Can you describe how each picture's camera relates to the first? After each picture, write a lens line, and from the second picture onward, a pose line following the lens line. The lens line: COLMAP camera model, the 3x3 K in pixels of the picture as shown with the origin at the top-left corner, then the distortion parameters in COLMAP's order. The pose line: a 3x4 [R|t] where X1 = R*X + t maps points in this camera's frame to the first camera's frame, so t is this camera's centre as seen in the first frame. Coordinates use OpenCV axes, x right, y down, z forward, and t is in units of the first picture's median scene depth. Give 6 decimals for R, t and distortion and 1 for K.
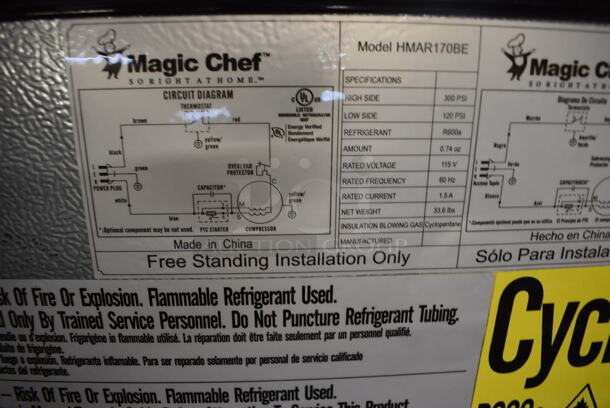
lens RADIAL K [[485.9, 0, 305.0], [0, 485.9, 204.0], [0, 0, 1]] dist [-0.124947, 0.037168]
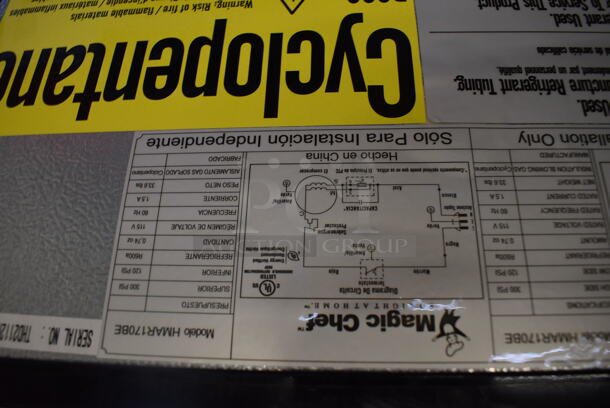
lens RADIAL K [[485.9, 0, 305.0], [0, 485.9, 204.0], [0, 0, 1]] dist [-0.124947, 0.037168]
pose [[-0.999787, -0.014706, 0.014477, 0.668443], [0.015636, -0.997672, 0.066379, -0.104429], [0.013467, 0.066592, 0.997689, -0.011552]]
